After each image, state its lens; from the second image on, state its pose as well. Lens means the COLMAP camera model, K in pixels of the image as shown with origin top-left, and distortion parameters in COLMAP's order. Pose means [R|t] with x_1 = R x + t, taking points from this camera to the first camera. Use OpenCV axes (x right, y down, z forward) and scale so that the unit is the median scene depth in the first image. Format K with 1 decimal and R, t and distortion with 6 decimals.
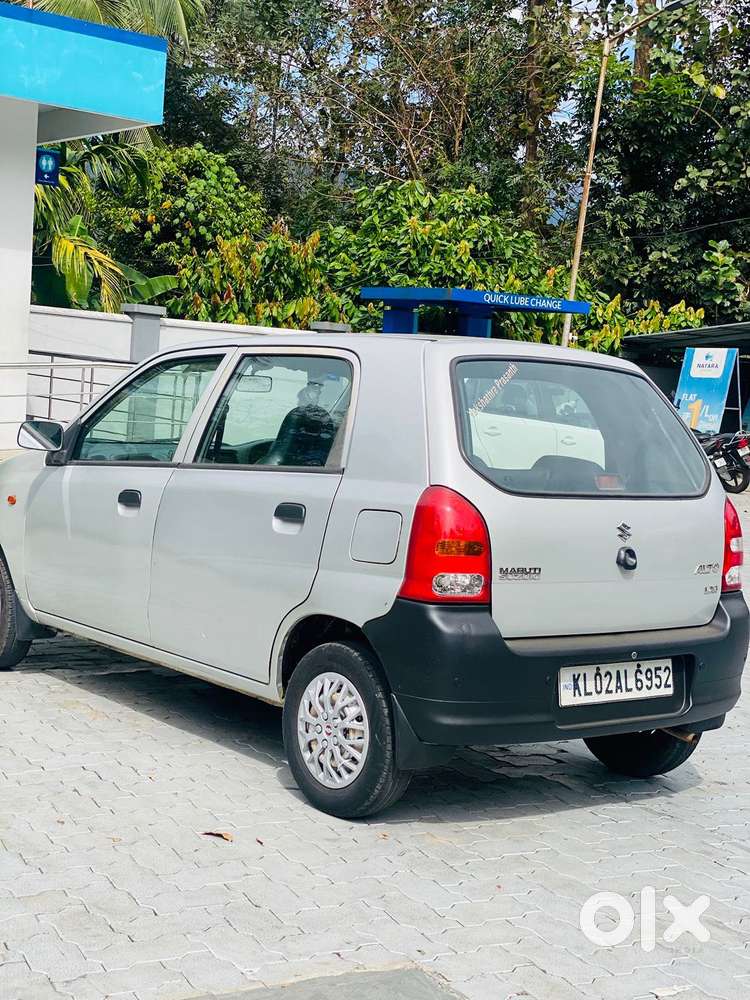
lens RADIAL K [[1538.8, 0, 375.0], [0, 1538.8, 500.0], [0, 0, 1]] dist [0.138831, -0.656649]
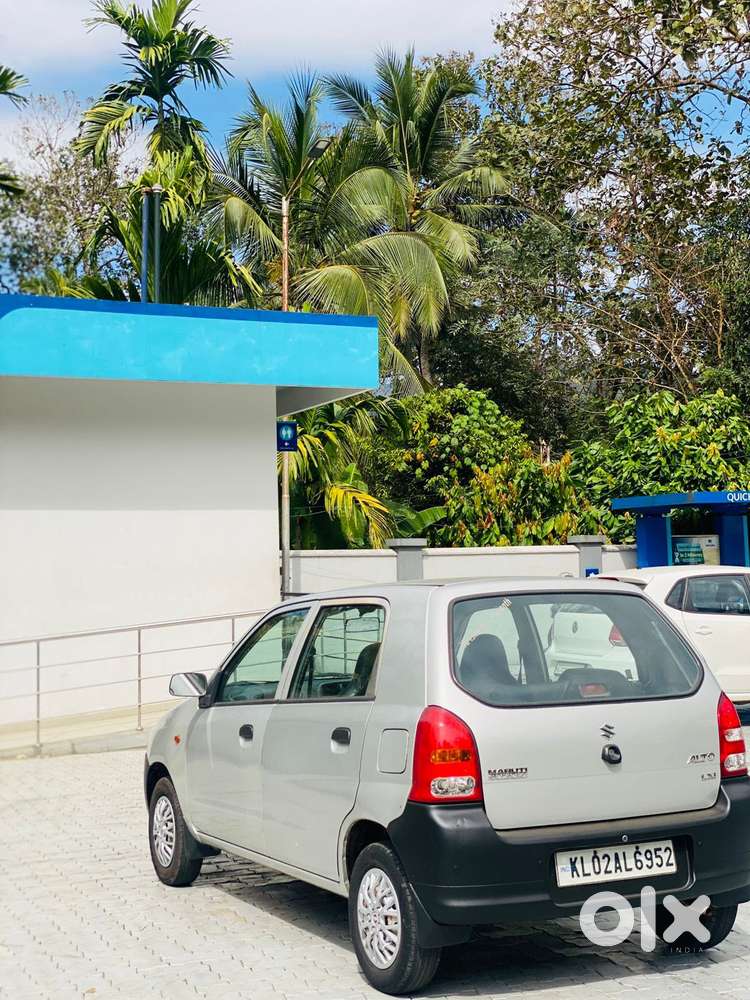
lens RADIAL K [[1533.3, 0, 375.9], [0, 1533.3, 336.3], [0, 0, 1]] dist [0.052253, -0.141119]
pose [[0.968981, -0.130406, -0.209929, 0.267834], [0.076787, 0.966272, -0.245810, 0.003816], [0.234903, 0.222066, 0.946312, -0.237251]]
